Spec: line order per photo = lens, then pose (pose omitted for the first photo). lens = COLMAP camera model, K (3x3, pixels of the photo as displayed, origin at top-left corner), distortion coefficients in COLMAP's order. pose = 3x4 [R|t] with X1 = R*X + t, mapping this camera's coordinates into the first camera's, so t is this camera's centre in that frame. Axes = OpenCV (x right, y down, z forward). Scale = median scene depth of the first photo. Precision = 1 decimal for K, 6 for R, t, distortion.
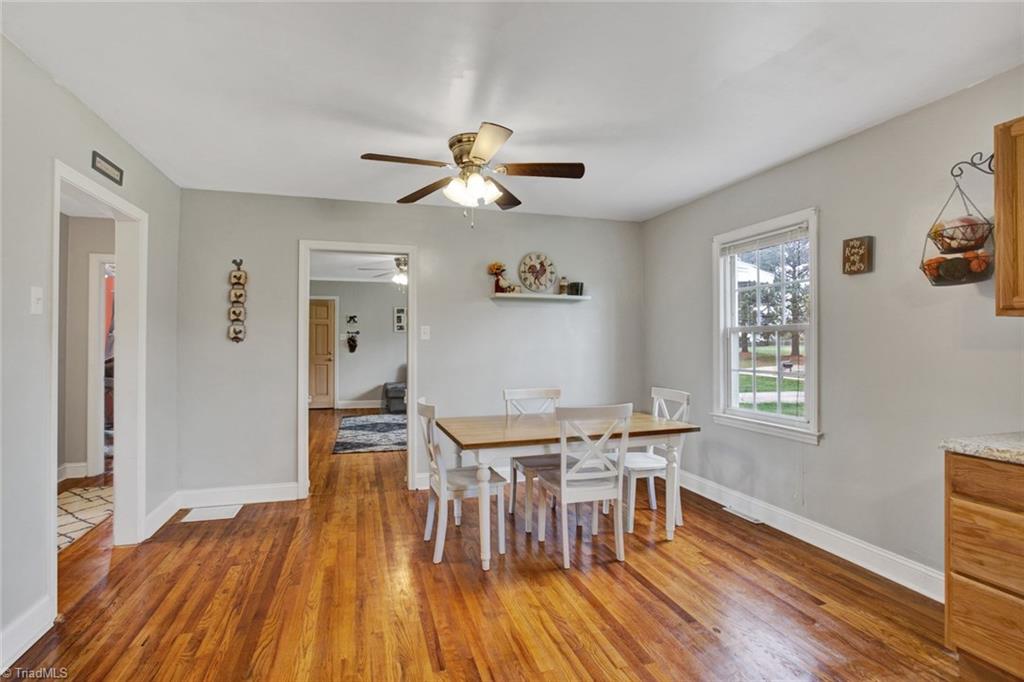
lens RADIAL K [[487.6, 0, 504.0], [0, 487.6, 342.8], [0, 0, 1]] dist [-0.047706, 0.011673]
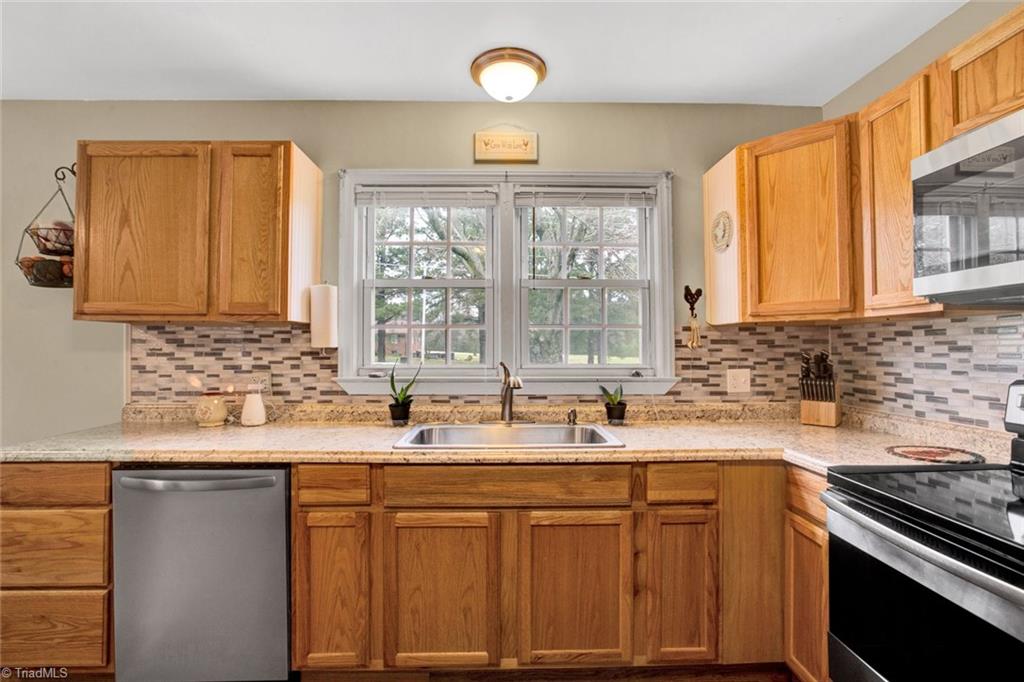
lens RADIAL K [[476.1, 0, 508.4], [0, 476.1, 339.5], [0, 0, 1]] dist [-0.054195, 0.023598]
pose [[0.268018, 0.016530, 0.963272, 0.289261], [-0.004794, 0.999863, -0.015824, -0.001103], [-0.963402, -0.000377, 0.268061, -0.200466]]
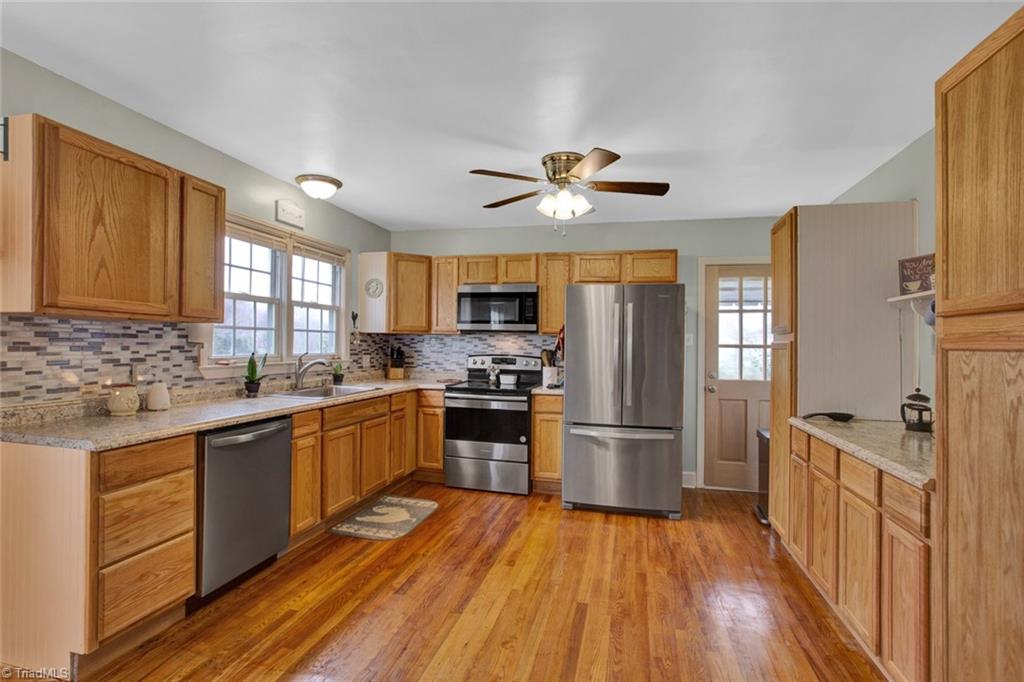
lens RADIAL K [[487.6, 0, 504.0], [0, 487.6, 342.8], [0, 0, 1]] dist [-0.047706, 0.011673]
pose [[-0.851876, -0.010079, 0.523646, -0.255336], [-0.016510, 0.999835, -0.007615, -0.001594], [-0.523483, -0.015133, -0.851902, 1.211407]]
